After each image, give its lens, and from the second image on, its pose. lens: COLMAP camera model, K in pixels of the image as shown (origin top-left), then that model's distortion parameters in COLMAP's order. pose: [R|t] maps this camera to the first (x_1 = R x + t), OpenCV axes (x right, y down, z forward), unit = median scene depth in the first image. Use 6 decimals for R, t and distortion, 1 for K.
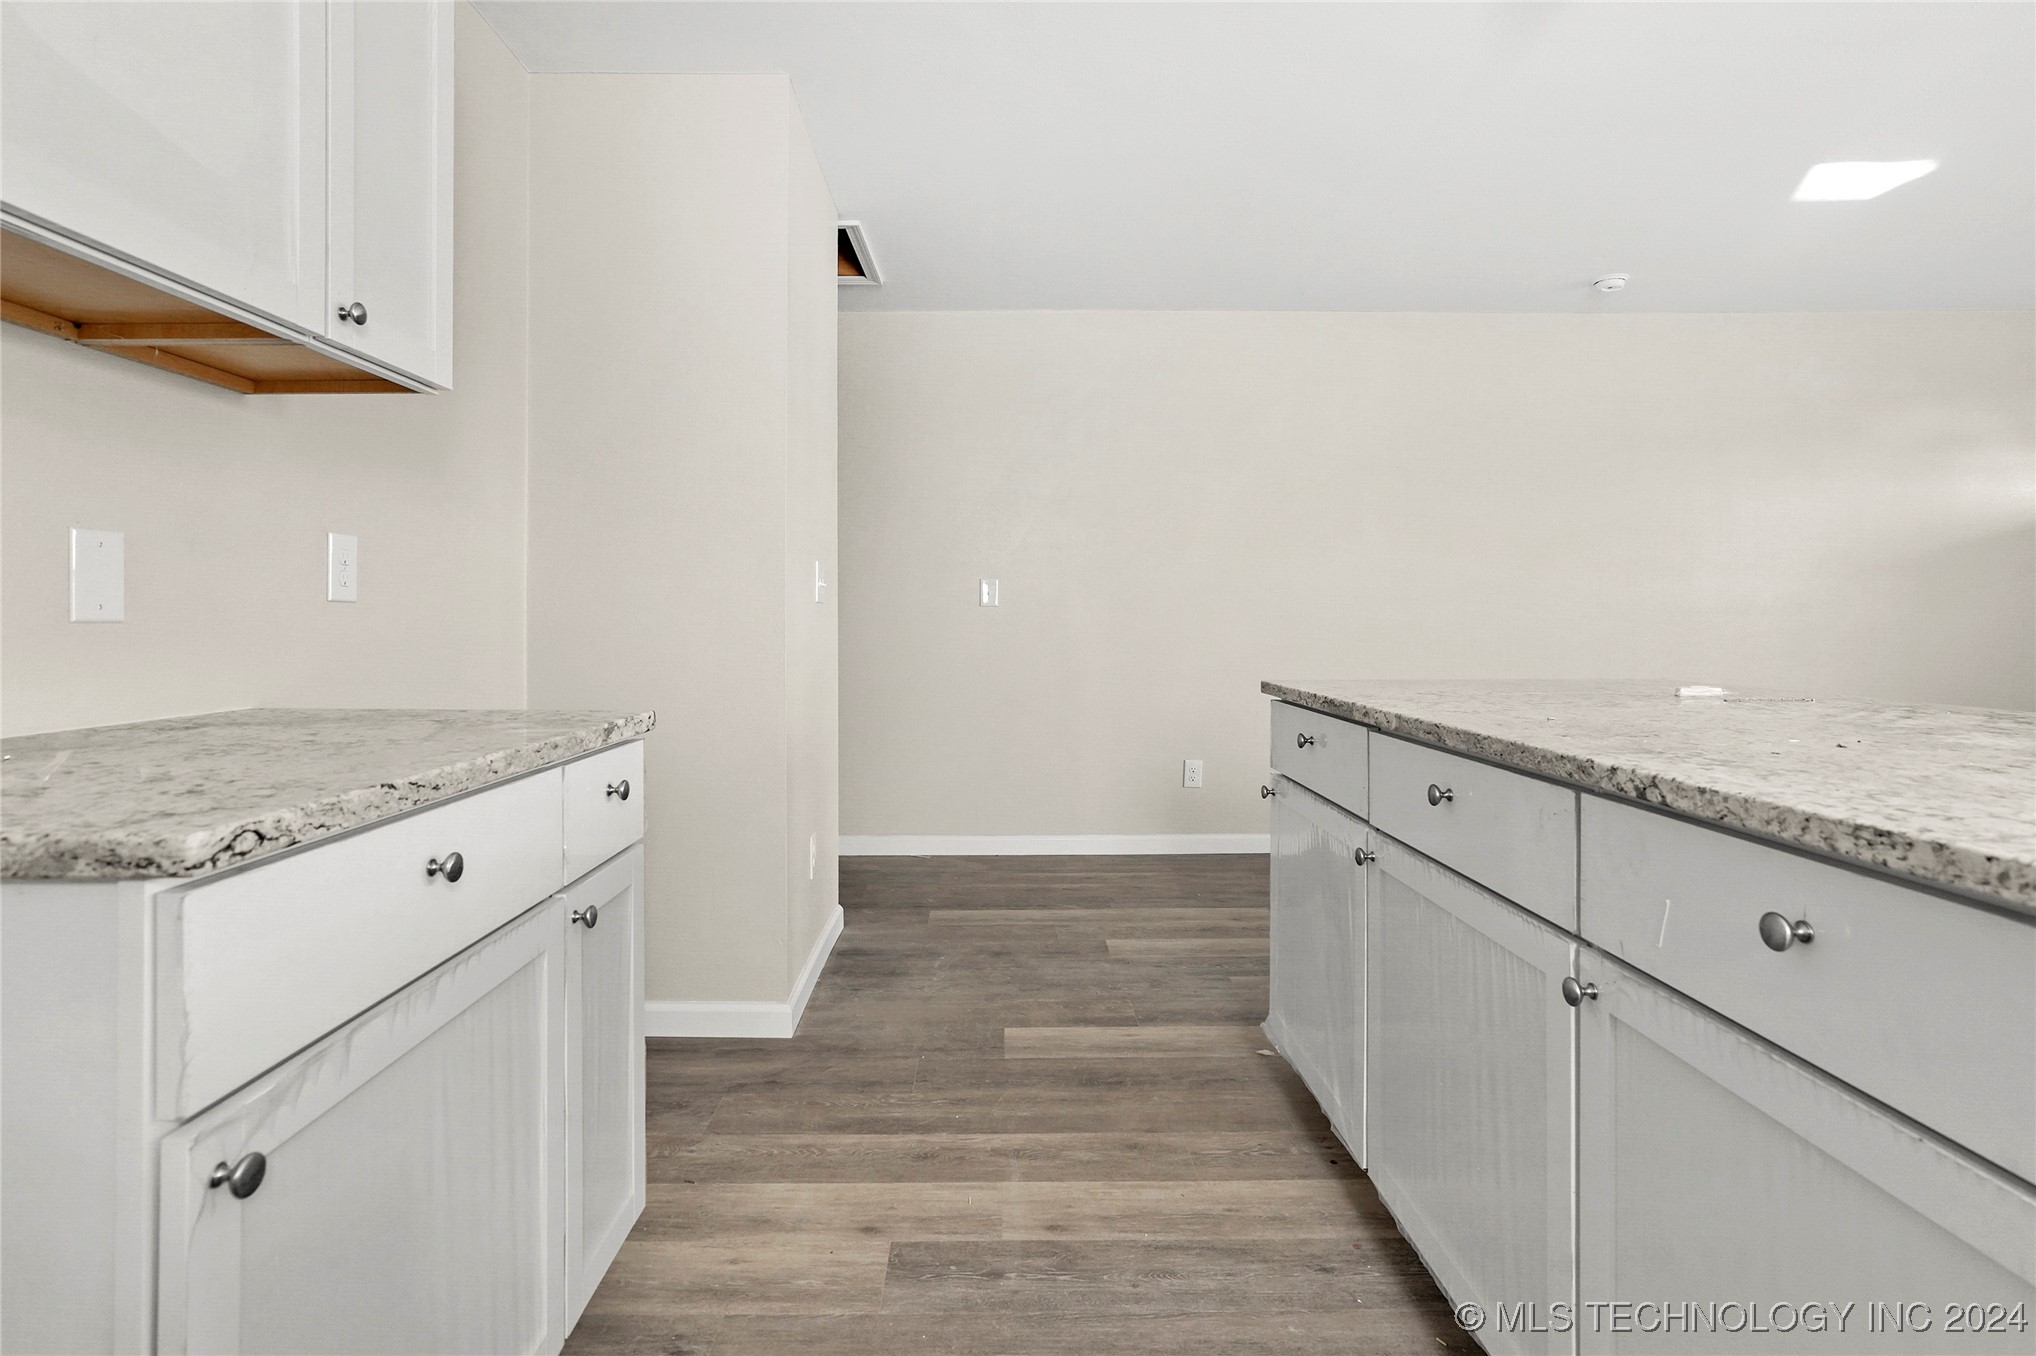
lens RADIAL K [[983.9, 0, 1009.0], [0, 983.9, 643.8], [0, 0, 1]] dist [-0.038955, 0.019548]
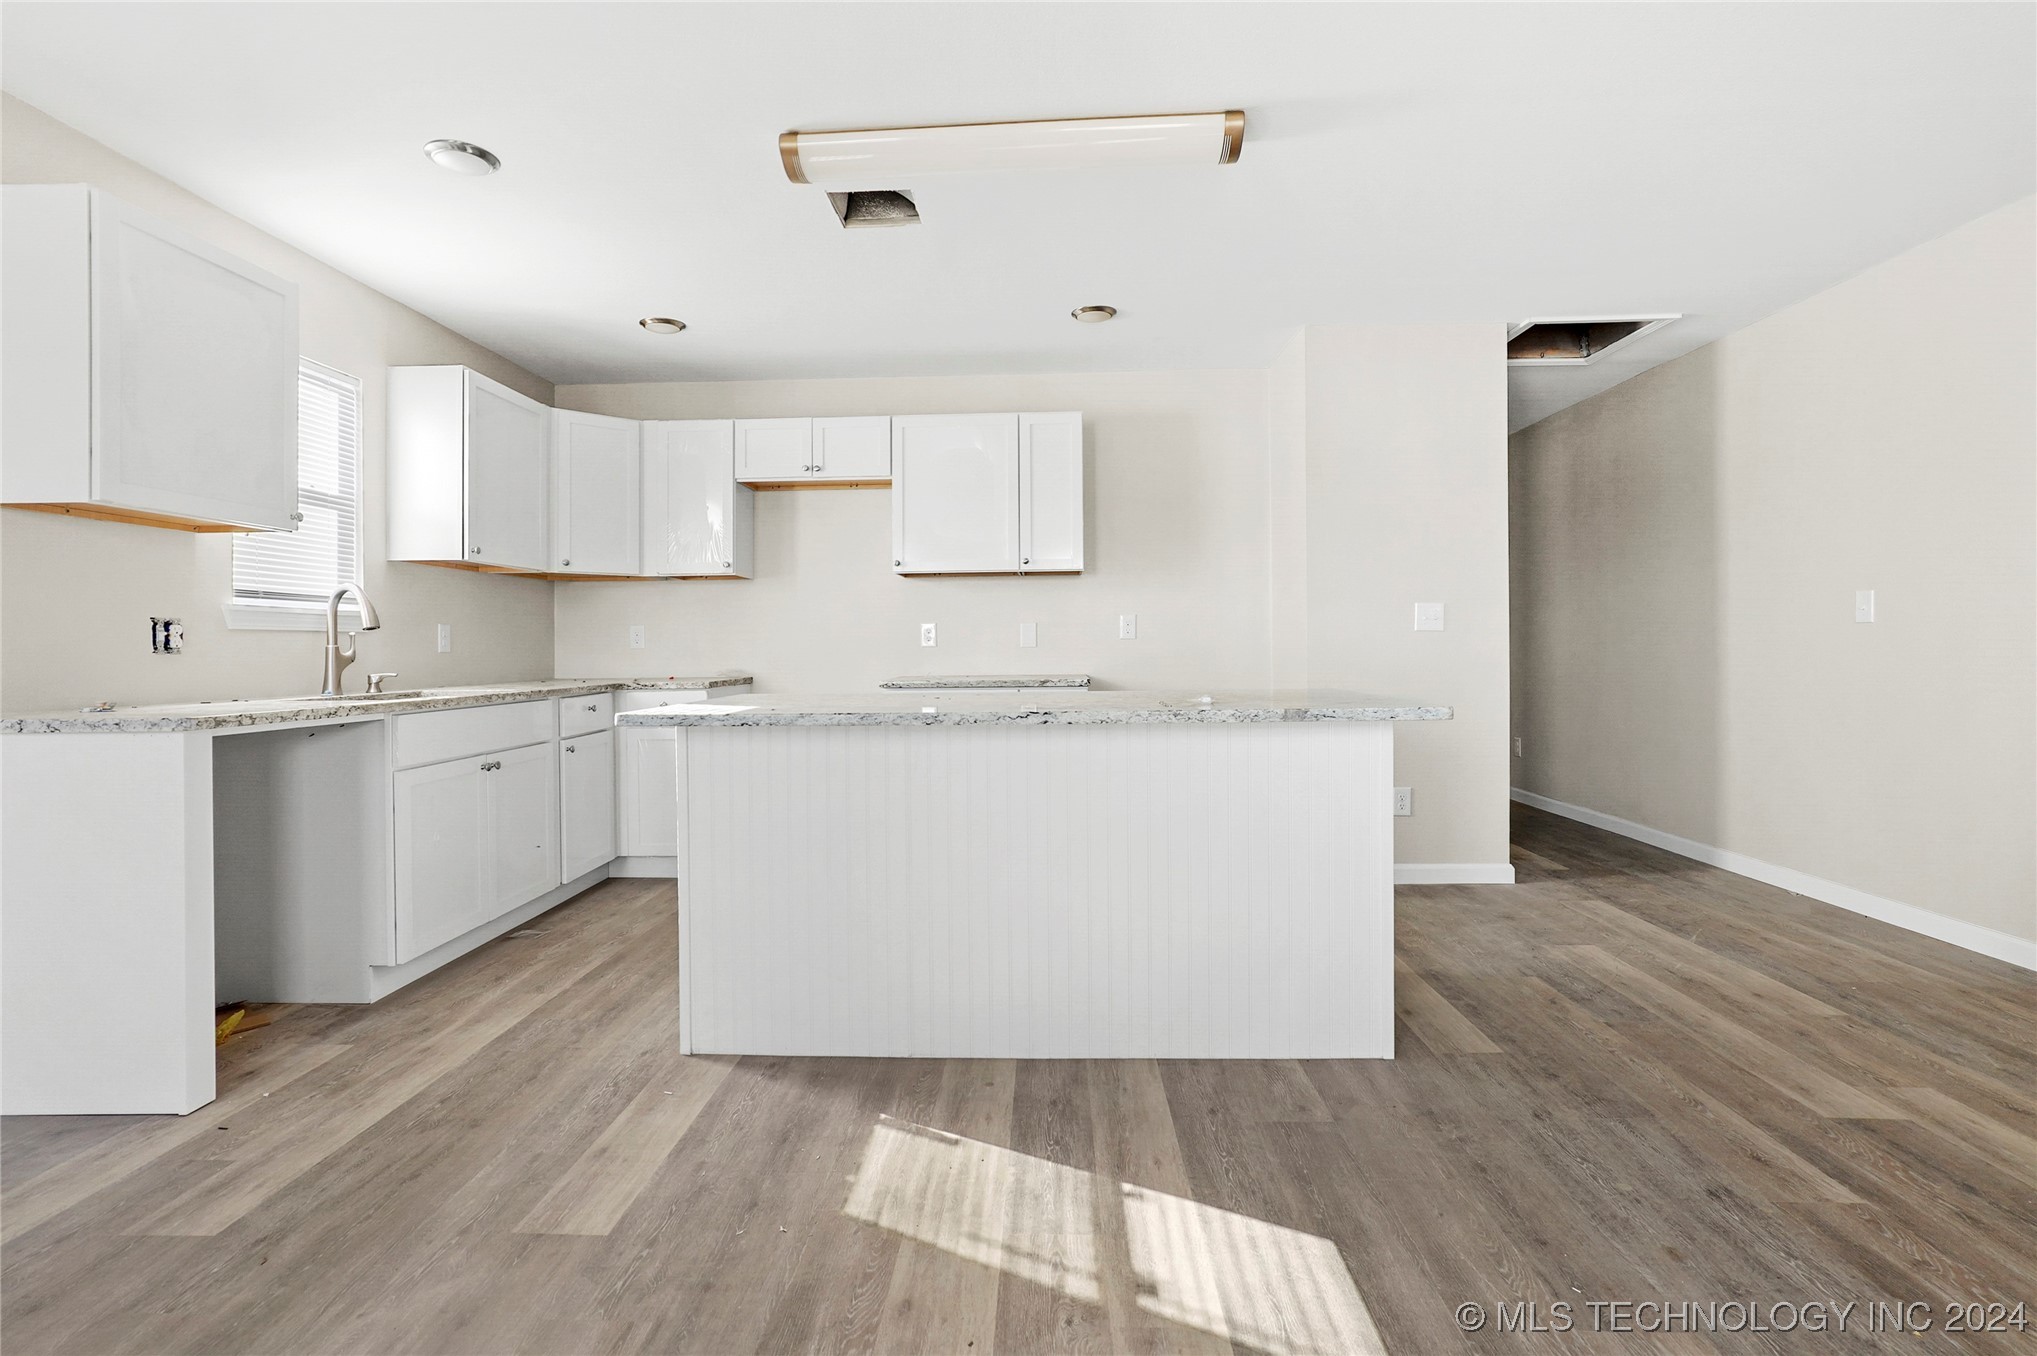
lens RADIAL K [[961.2, 0, 1018.4], [0, 961.2, 647.3], [0, 0, 1]] dist [-0.046702, 0.023528]
pose [[-0.045842, 0.001471, -0.998948, 1.649312], [-0.005432, 0.999984, 0.001722, -0.025452], [0.998934, 0.005505, -0.045834, 0.613505]]
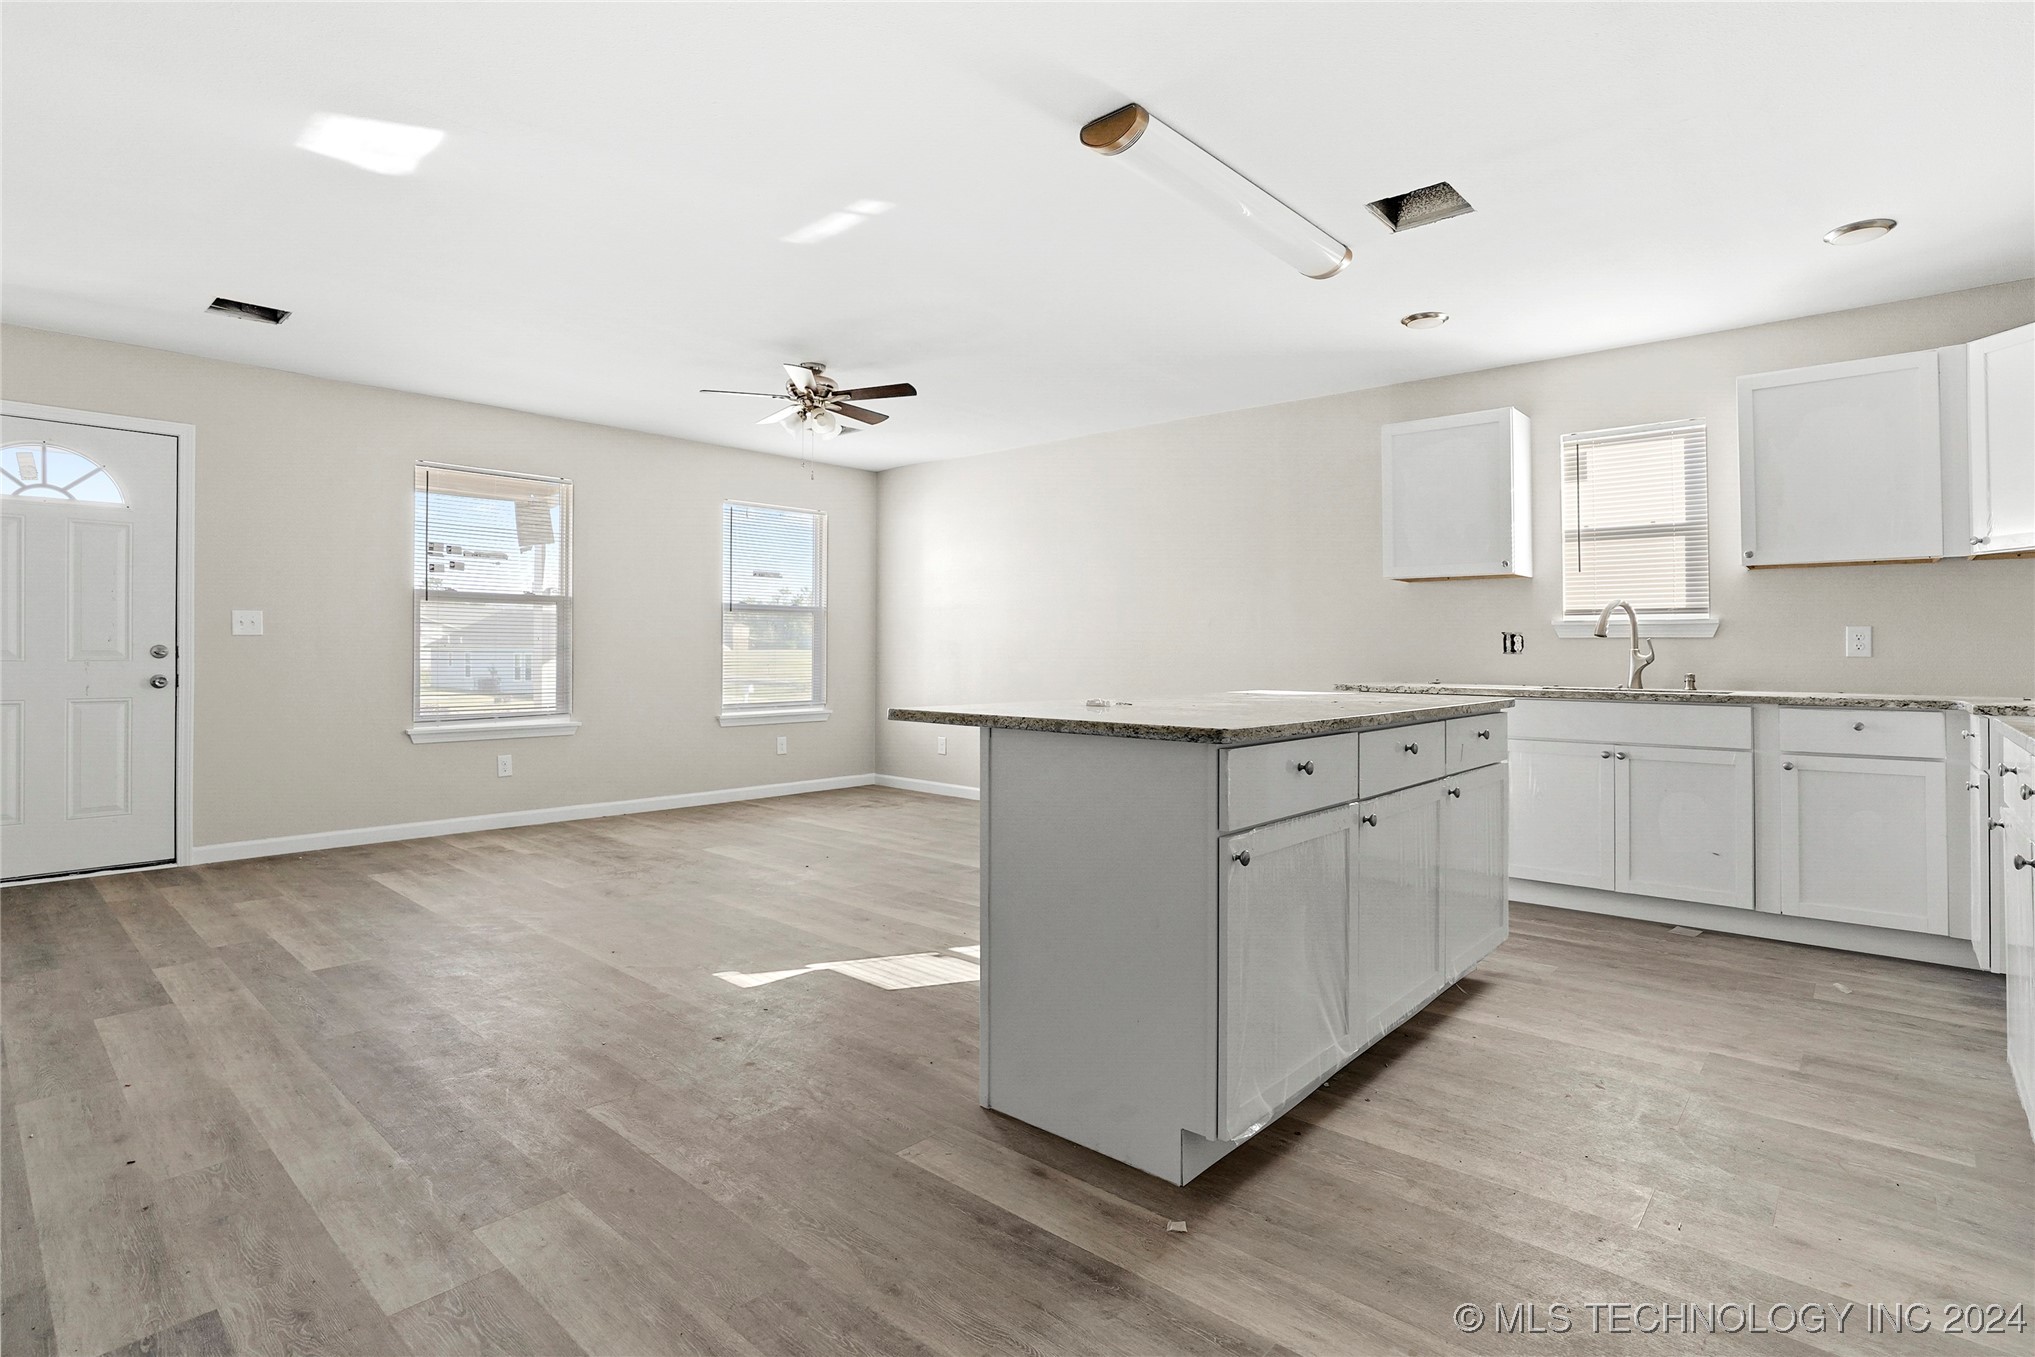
lens RADIAL K [[995.3, 0, 1011.5], [0, 995.3, 635.0], [0, 0, 1]] dist [-0.056948, 0.018045]
pose [[-0.742083, 0.007885, 0.670262, -0.158969], [0.003987, 0.999965, -0.007349, -0.038357], [-0.670296, -0.002781, -0.742088, 1.731147]]
